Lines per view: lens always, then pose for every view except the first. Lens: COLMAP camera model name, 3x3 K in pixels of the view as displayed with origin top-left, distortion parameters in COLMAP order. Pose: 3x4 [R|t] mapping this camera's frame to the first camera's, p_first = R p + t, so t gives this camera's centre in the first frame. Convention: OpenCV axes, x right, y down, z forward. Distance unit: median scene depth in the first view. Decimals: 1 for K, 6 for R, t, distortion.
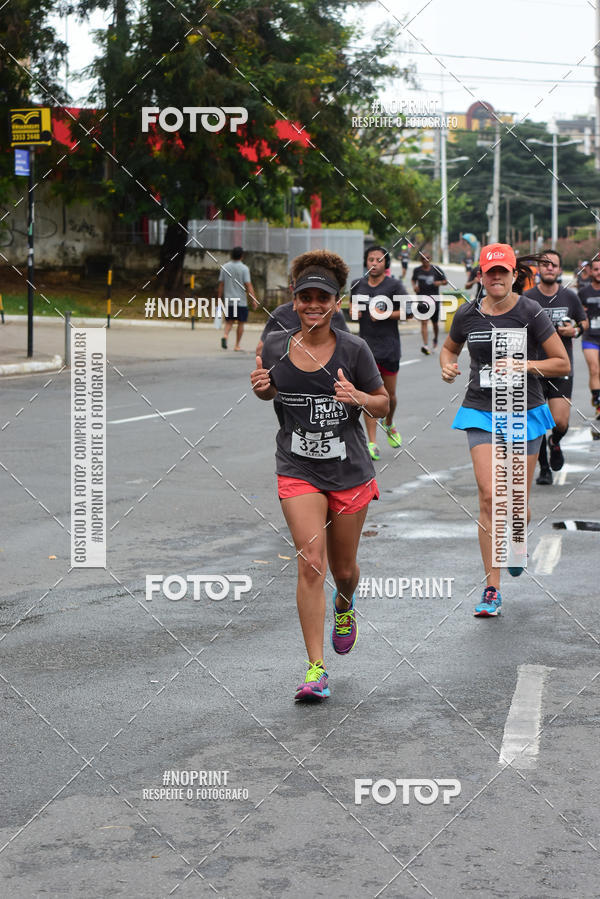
lens RADIAL K [[2850.8, 0, 299.6], [0, 2850.8, 447.0], [0, 0, 1]] dist [-0.246119, -0.113920]
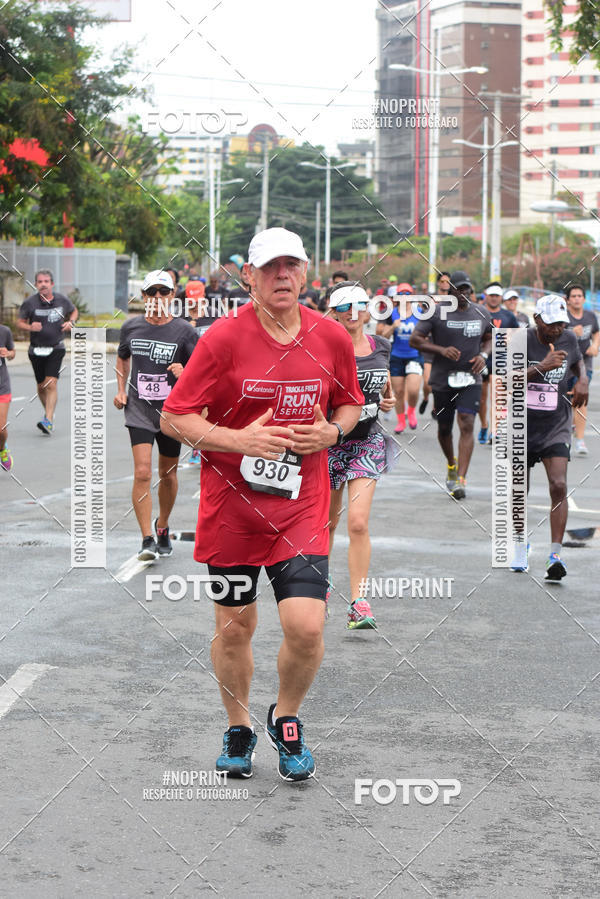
lens RADIAL K [[2850.8, 0, 299.6], [0, 2850.8, 447.0], [0, 0, 1]] dist [-0.246119, -0.113920]
pose [[0.997050, 0.010191, 0.076081, 0.016935], [-0.009619, 0.999923, -0.007886, 0.000890], [-0.076156, 0.007131, 0.997070, -0.006327]]
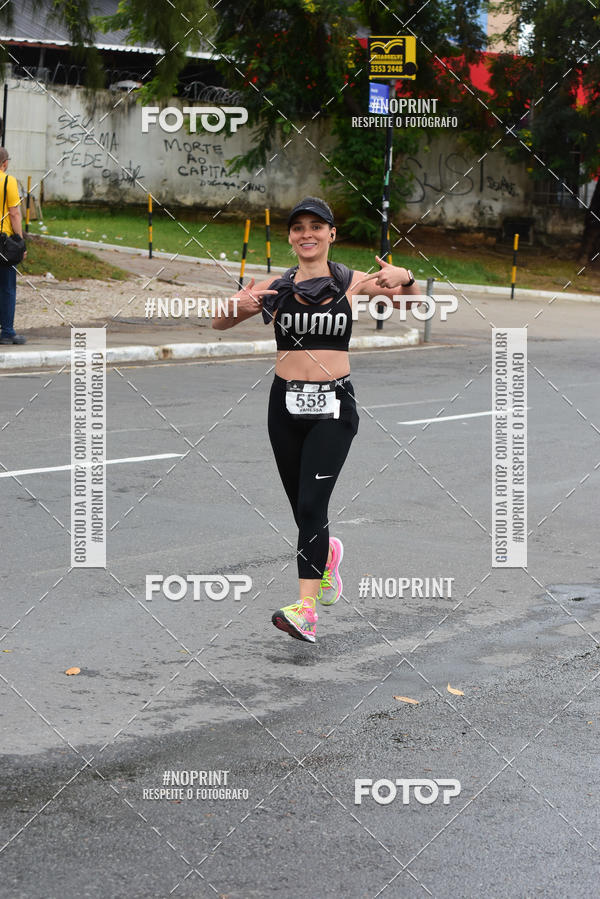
lens RADIAL K [[2873.2, 0, 299.9], [0, 2873.2, 449.6], [0, 0, 1]] dist [-0.286603, -0.534380]
pose [[0.984617, 0.055573, -0.165651, 0.015511], [-0.053510, 0.998424, 0.016892, -0.005620], [0.166329, -0.007768, 0.986040, 0.095642]]
